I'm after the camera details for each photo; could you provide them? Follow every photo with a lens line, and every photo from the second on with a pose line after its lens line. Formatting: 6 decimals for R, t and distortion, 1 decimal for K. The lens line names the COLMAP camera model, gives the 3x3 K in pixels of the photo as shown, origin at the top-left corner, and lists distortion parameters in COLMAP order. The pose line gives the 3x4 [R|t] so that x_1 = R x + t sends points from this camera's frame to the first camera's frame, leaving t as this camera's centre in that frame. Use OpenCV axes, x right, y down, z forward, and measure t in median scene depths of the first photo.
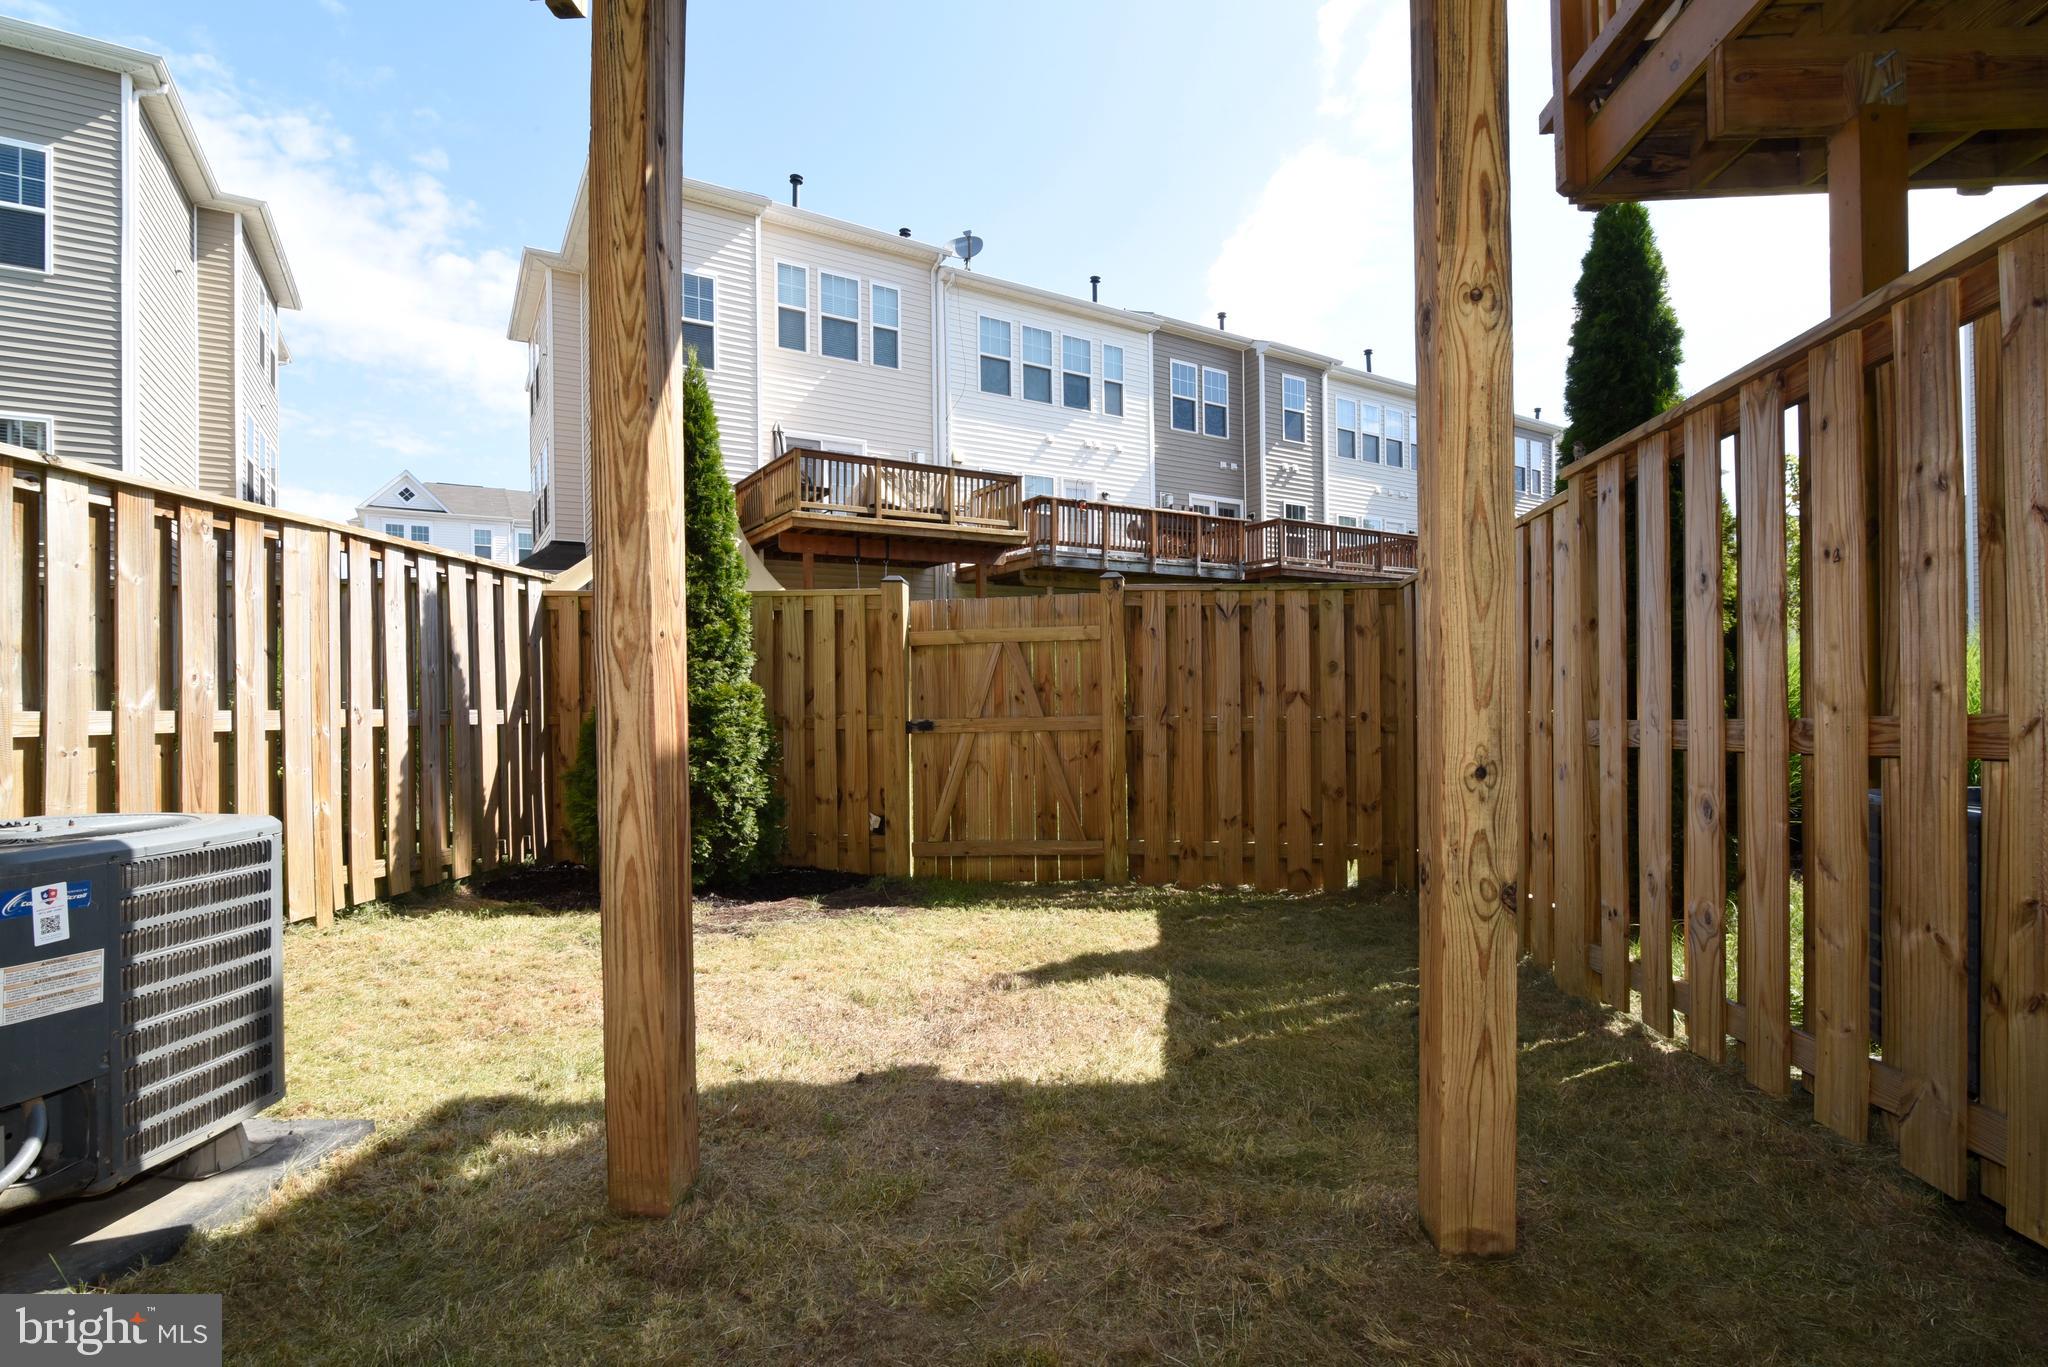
lens RADIAL K [[950.0, 0, 1023.3], [0, 950.0, 699.5], [0, 0, 1]] dist [-0.017844, 0.000460]
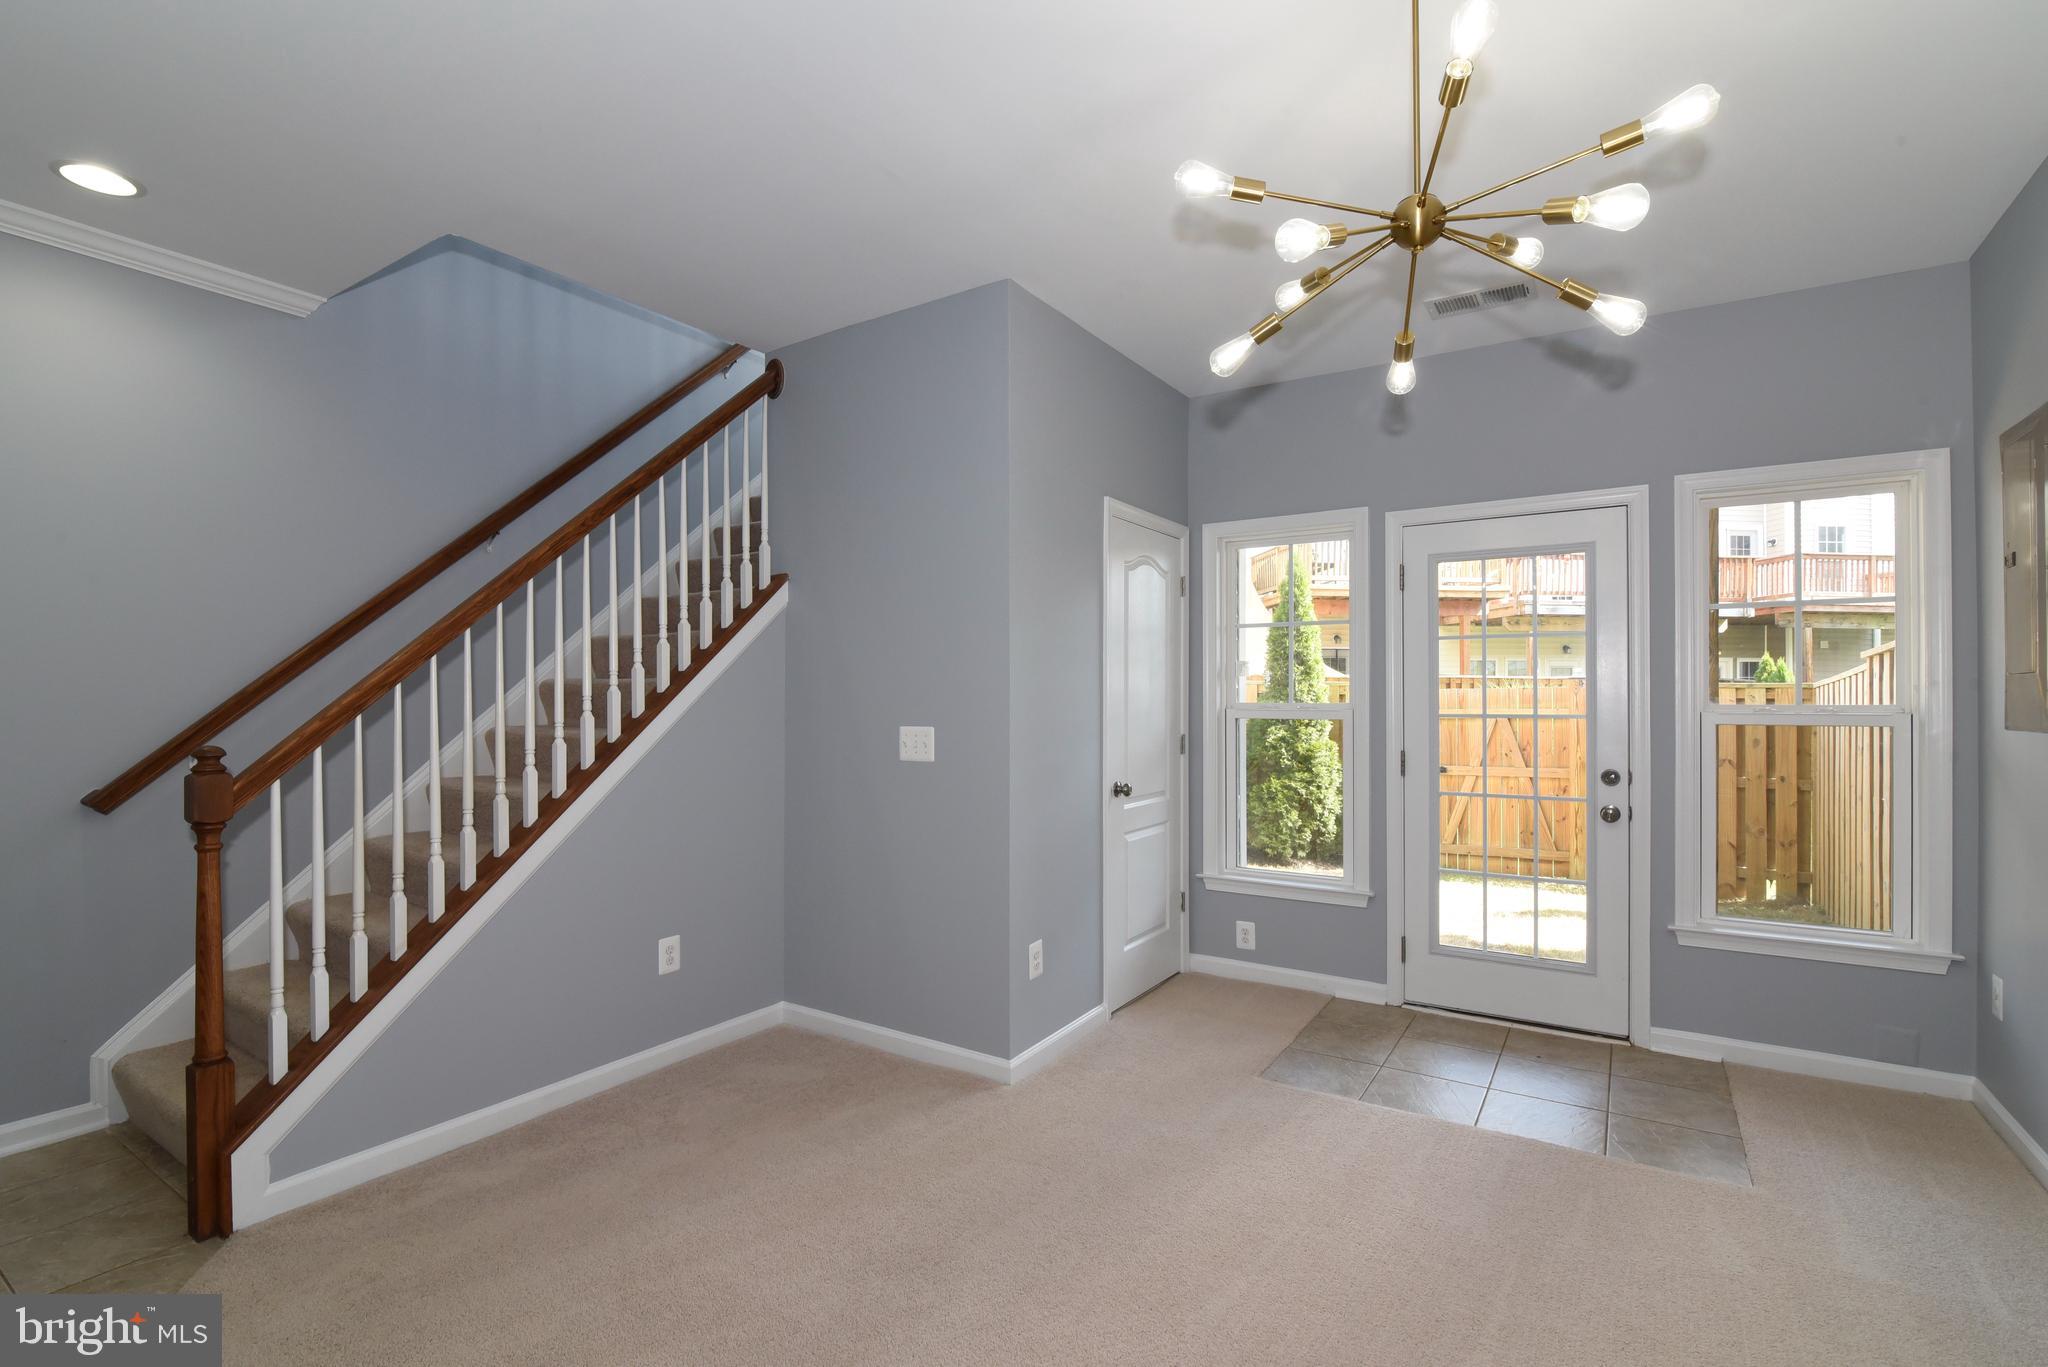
lens RADIAL K [[933.7, 0, 1020.3], [0, 933.7, 697.2], [0, 0, 1]] dist [-0.019794, 0.001556]
pose [[0.889141, 0.013064, -0.457447, -0.020424], [-0.019630, 0.999761, -0.009603, -0.066251], [0.457213, 0.017518, 0.889185, -0.713387]]
